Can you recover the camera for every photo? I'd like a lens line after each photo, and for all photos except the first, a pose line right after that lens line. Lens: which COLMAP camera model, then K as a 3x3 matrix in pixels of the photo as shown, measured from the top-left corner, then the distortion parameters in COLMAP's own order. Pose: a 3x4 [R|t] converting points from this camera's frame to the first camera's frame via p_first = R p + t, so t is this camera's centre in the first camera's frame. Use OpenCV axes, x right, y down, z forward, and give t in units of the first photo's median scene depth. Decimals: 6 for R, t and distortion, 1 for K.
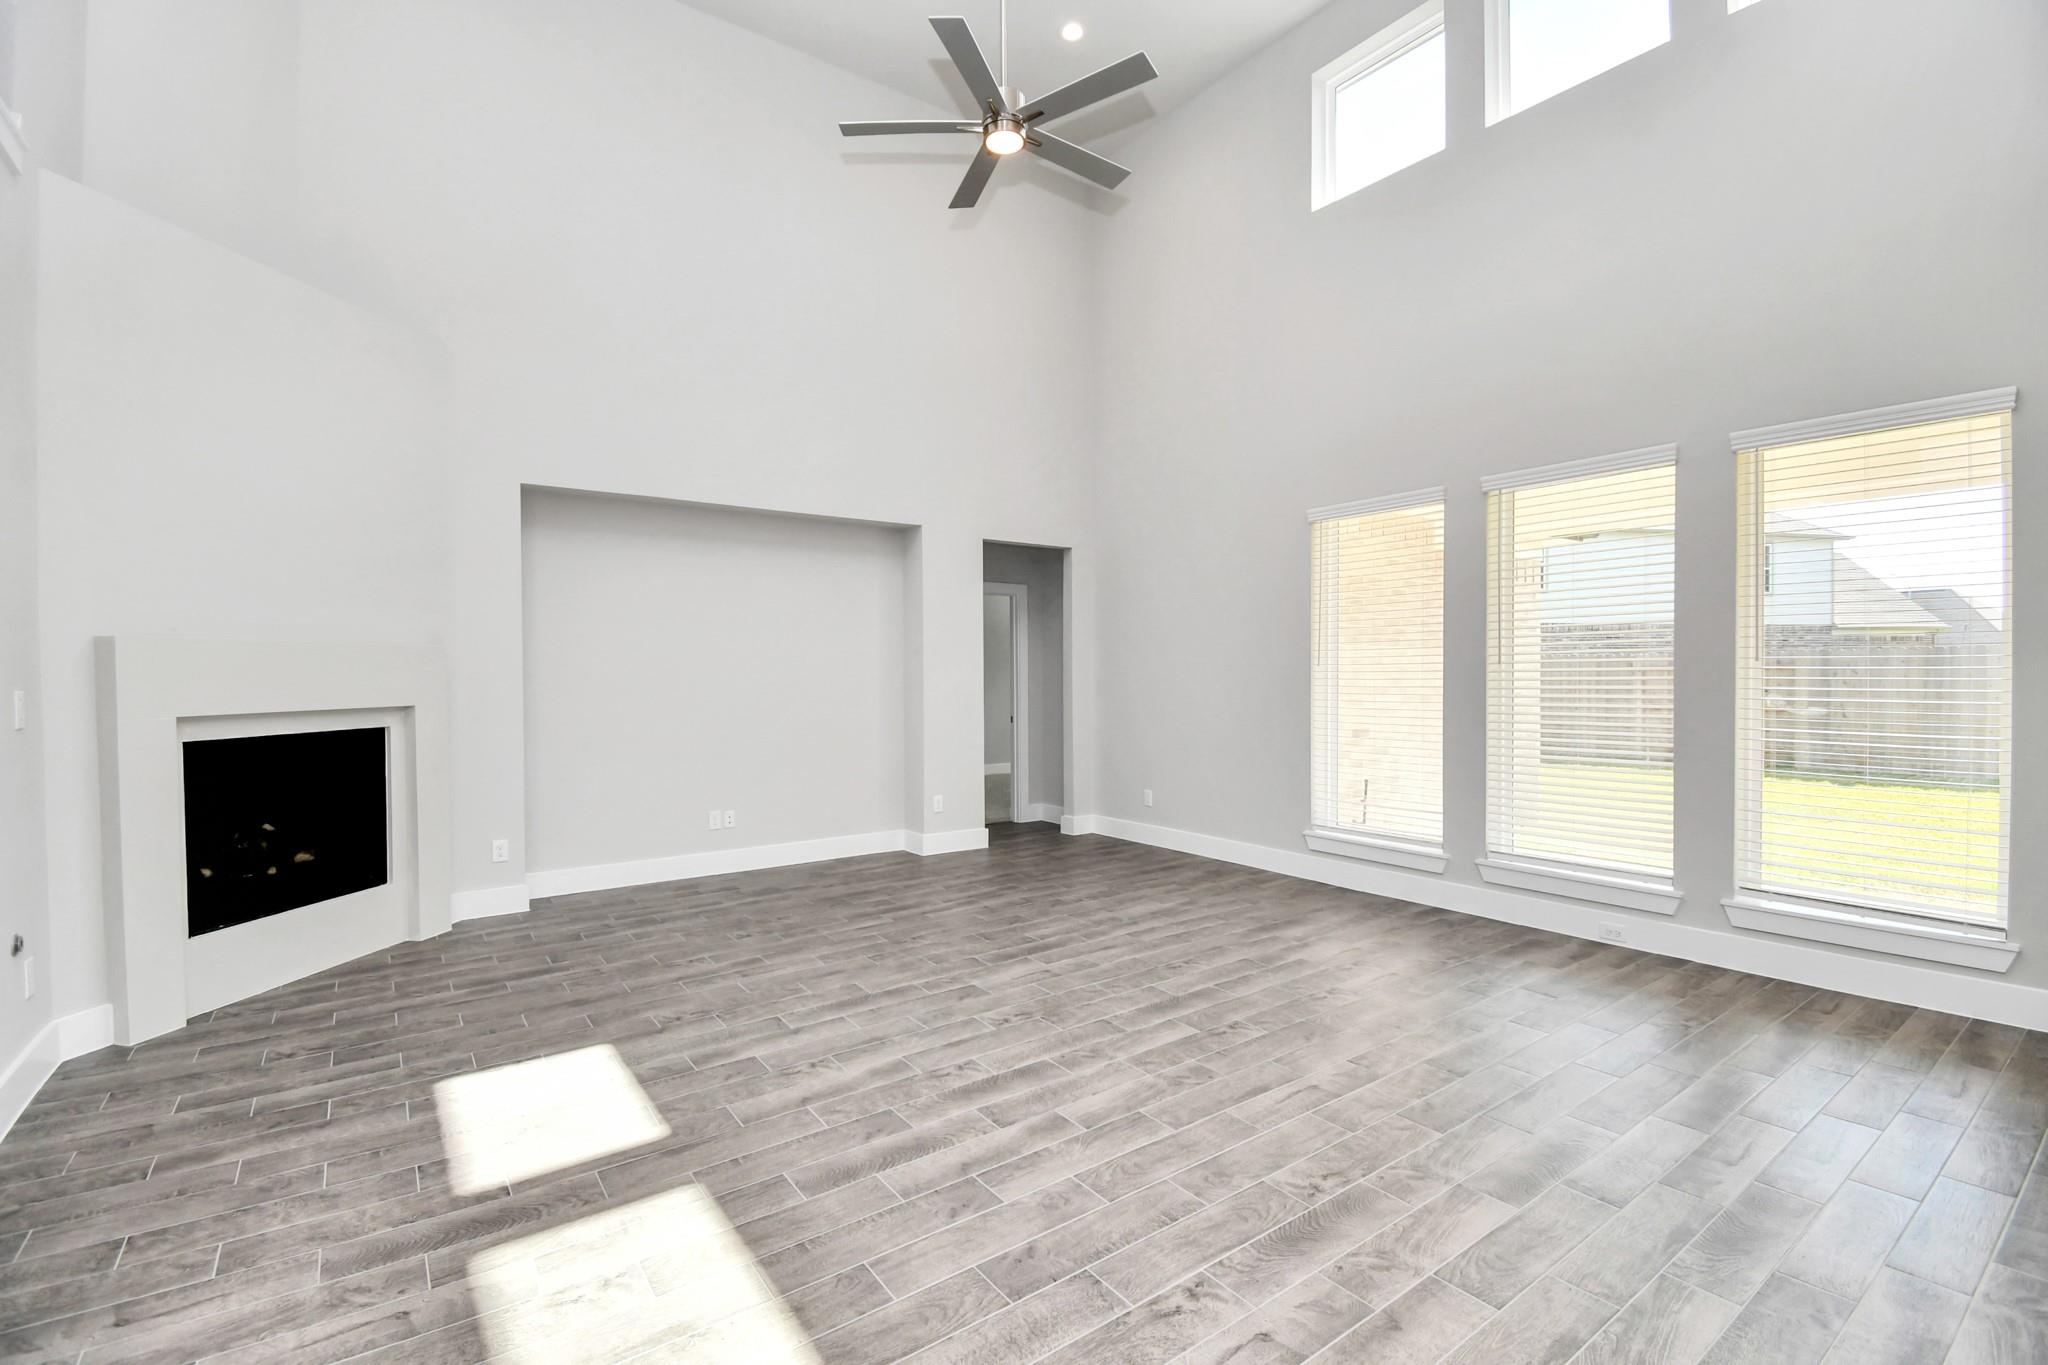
lens RADIAL K [[897.1, 0, 1015.2], [0, 897.1, 688.0], [0, 0, 1]] dist [0.022075, -0.028626]
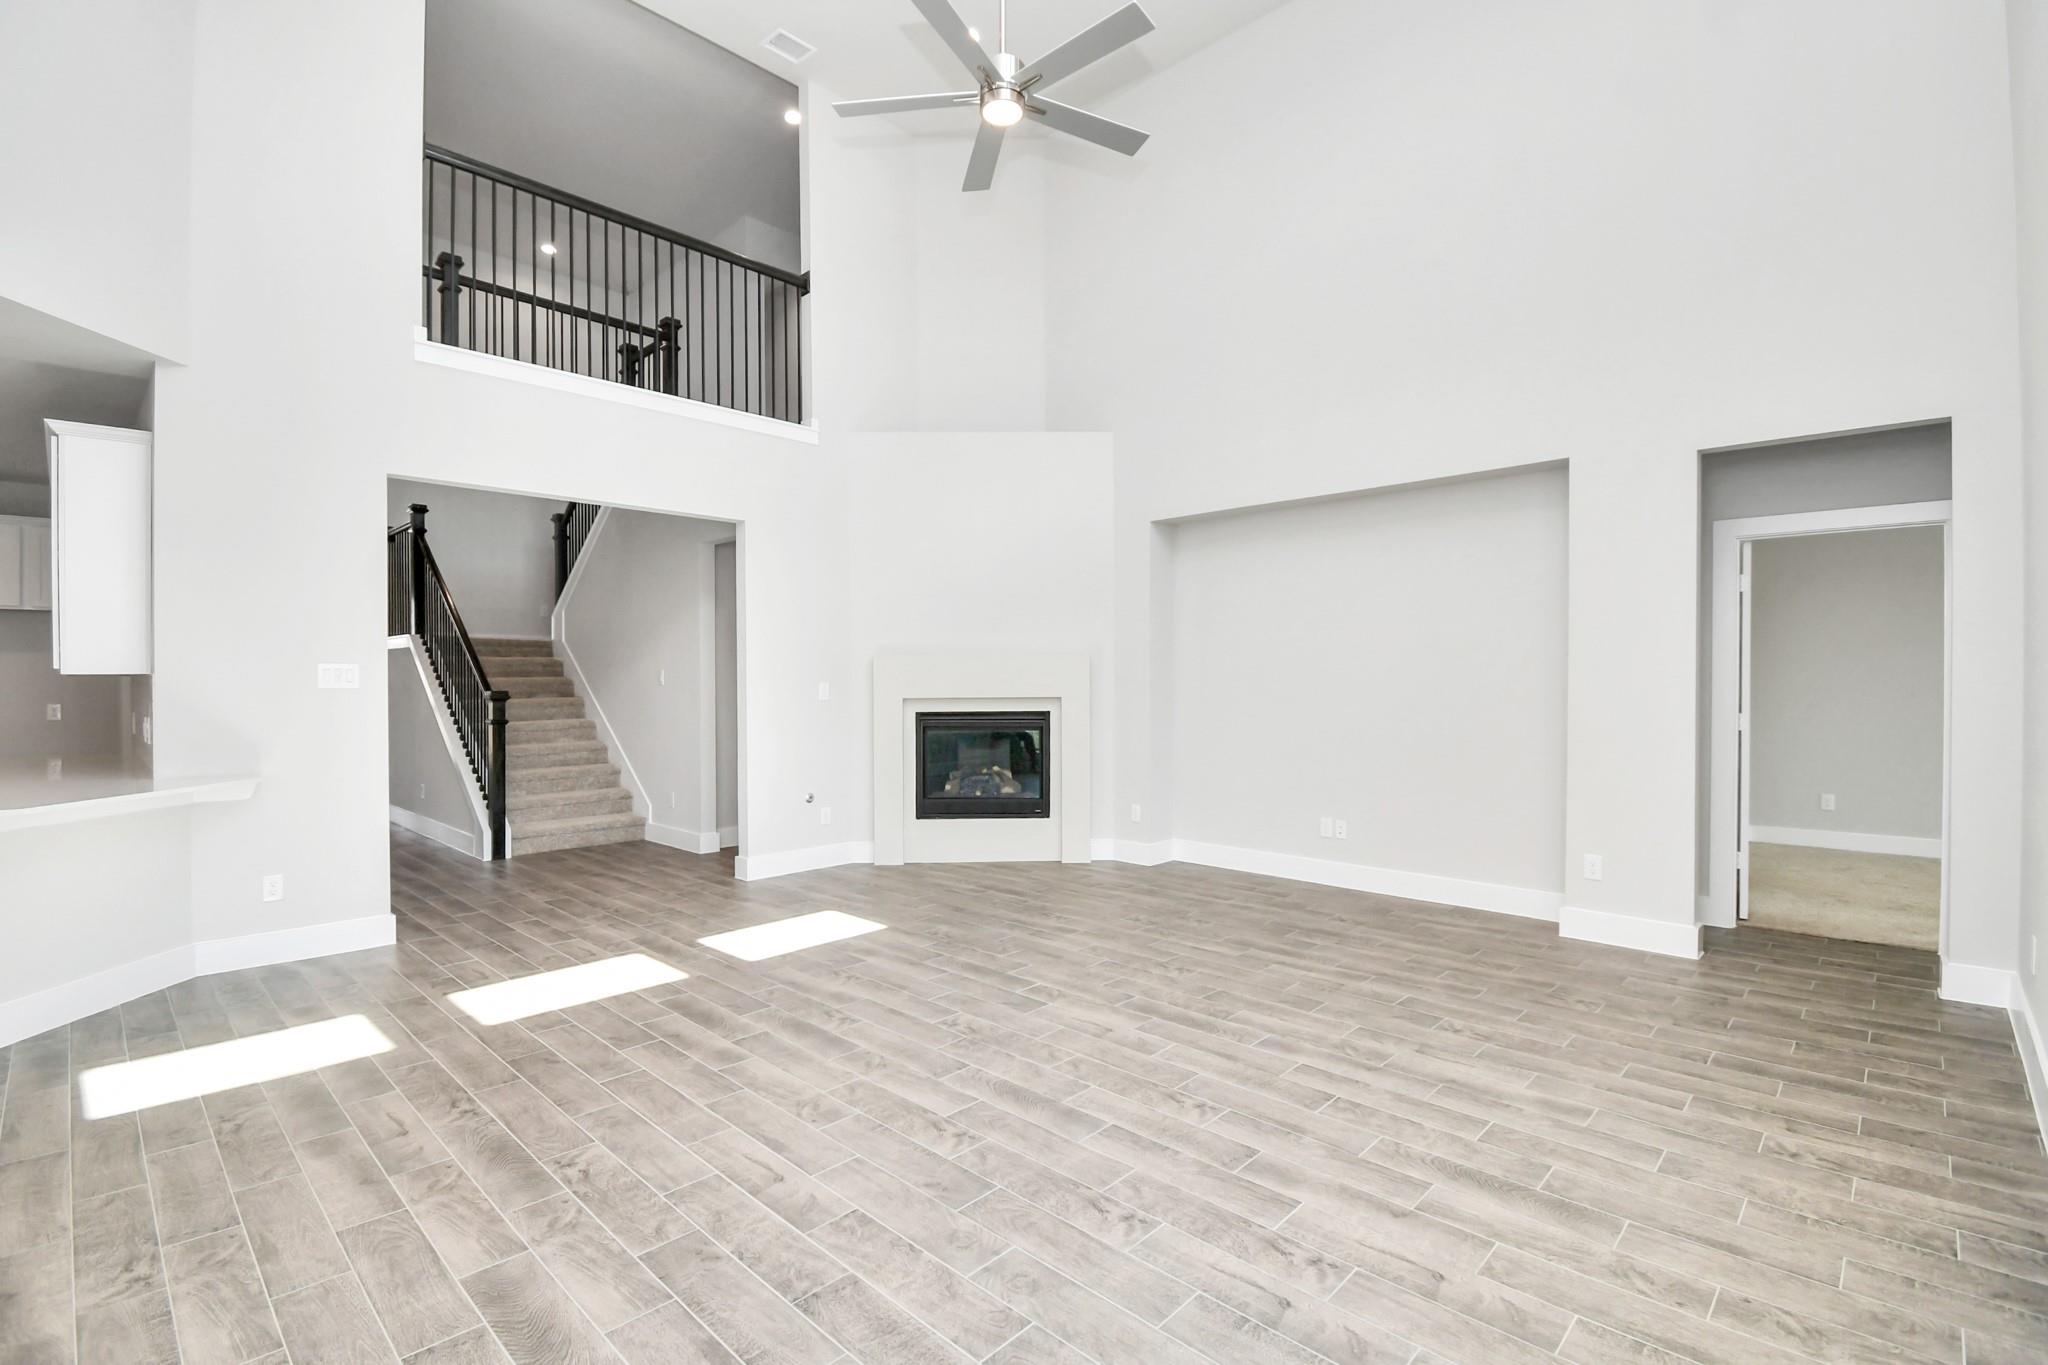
lens RADIAL K [[924.0, 0, 1029.5], [0, 924.0, 686.4], [0, 0, 1]] dist [0.027489, -0.031166]
pose [[0.185849, 0.009423, -0.982533, 0.867108], [-0.013676, 0.999882, 0.007003, -0.007963], [0.982483, 0.012136, 0.185956, 0.770250]]
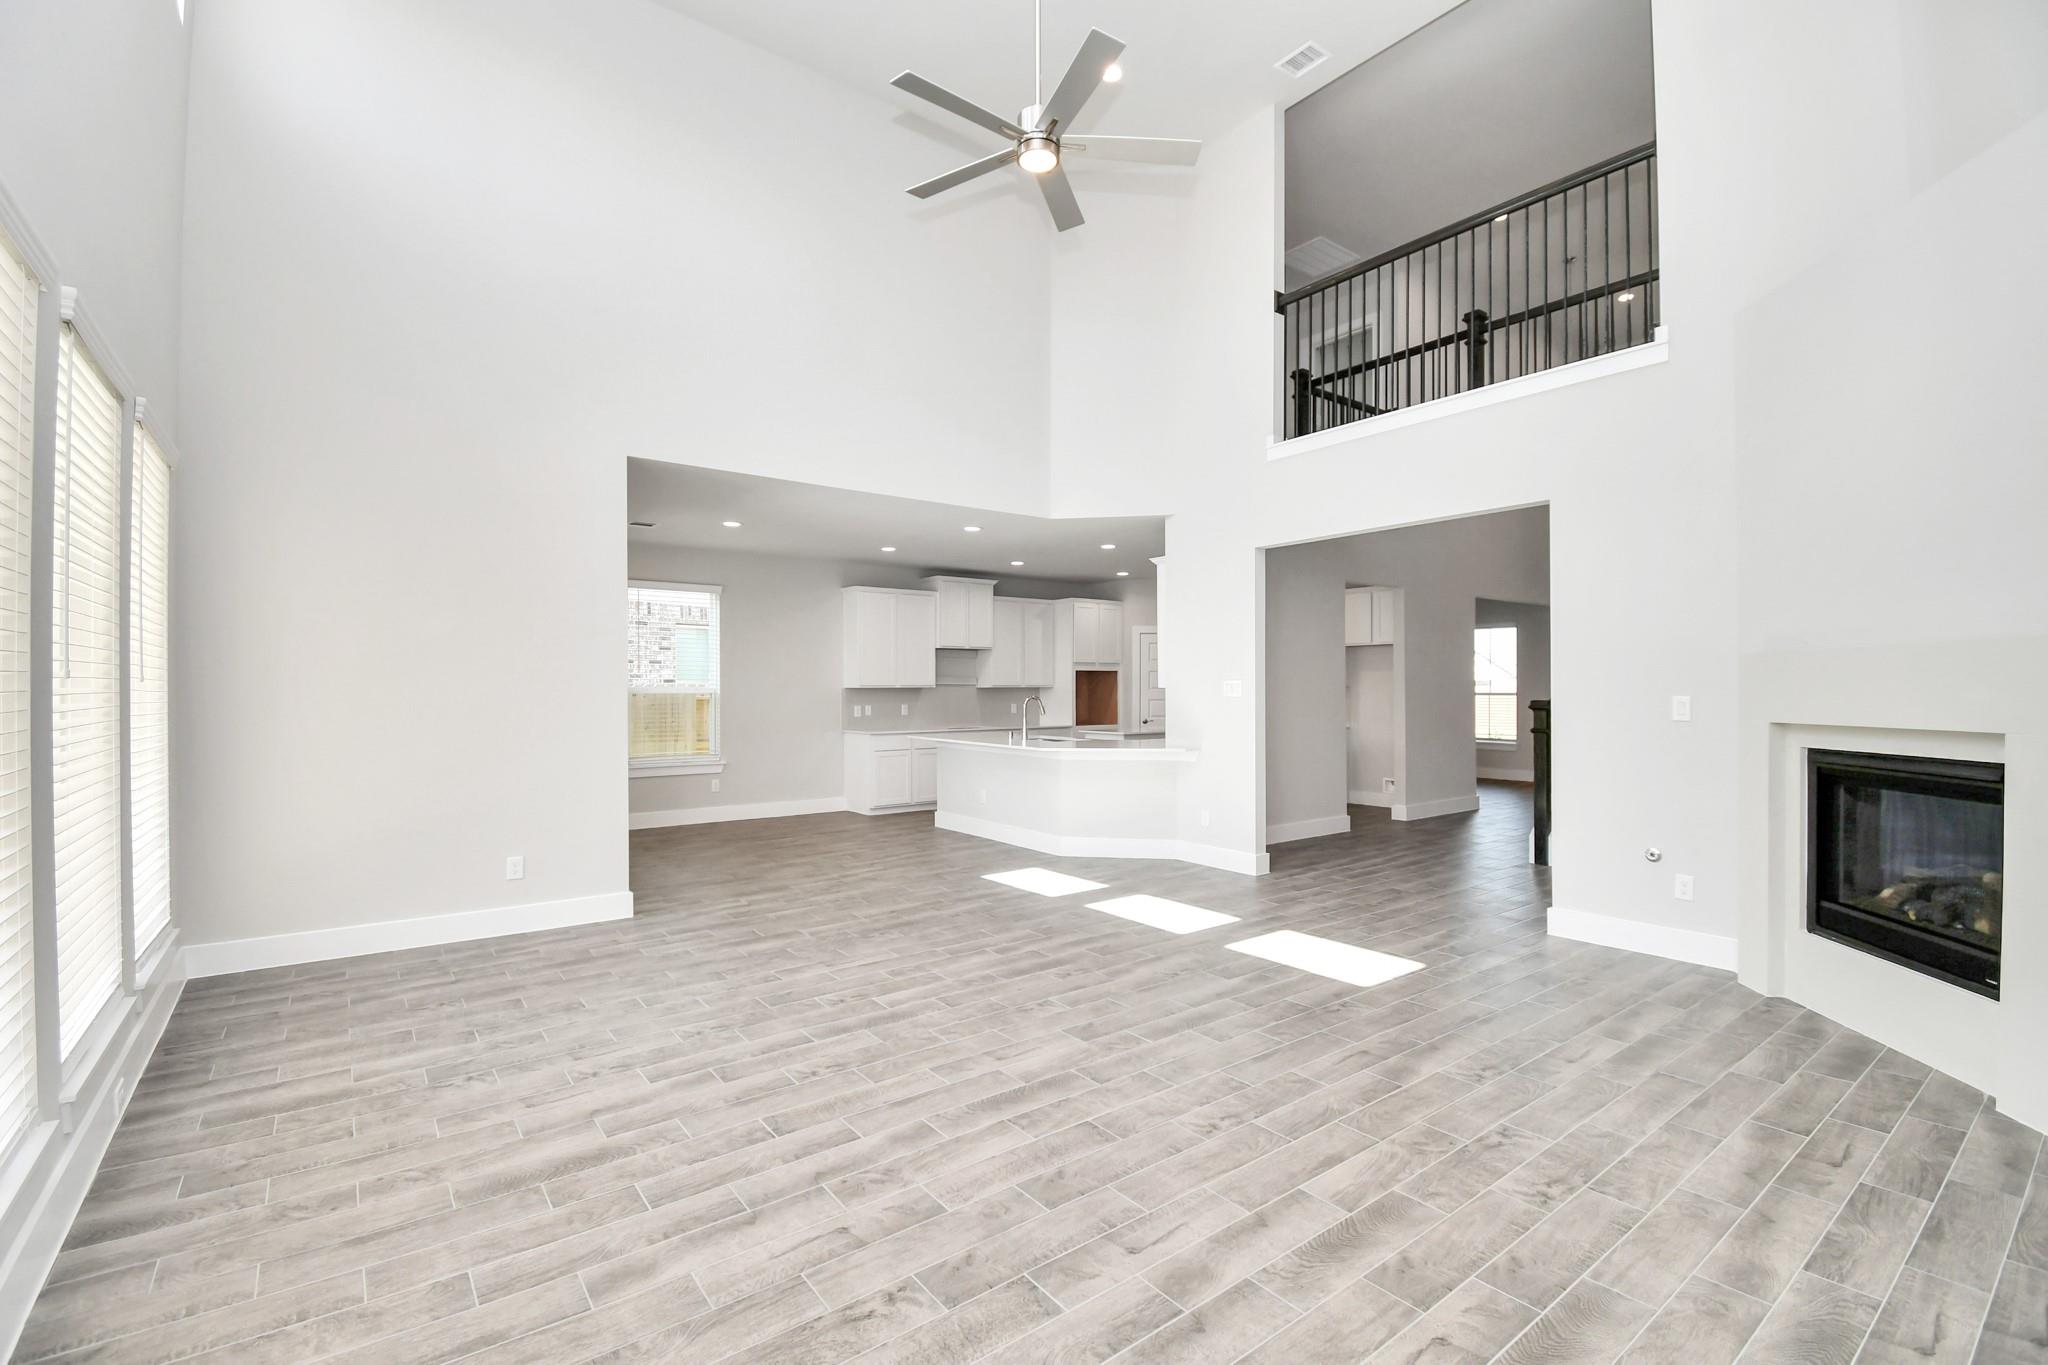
lens RADIAL K [[897.1, 0, 1015.2], [0, 897.1, 688.0], [0, 0, 1]] dist [0.022075, -0.028626]
pose [[-0.999758, 0.007015, -0.020843, 0.035804], [0.006715, 0.999873, 0.014427, -0.029406], [0.020941, 0.014284, -0.999679, 1.815741]]
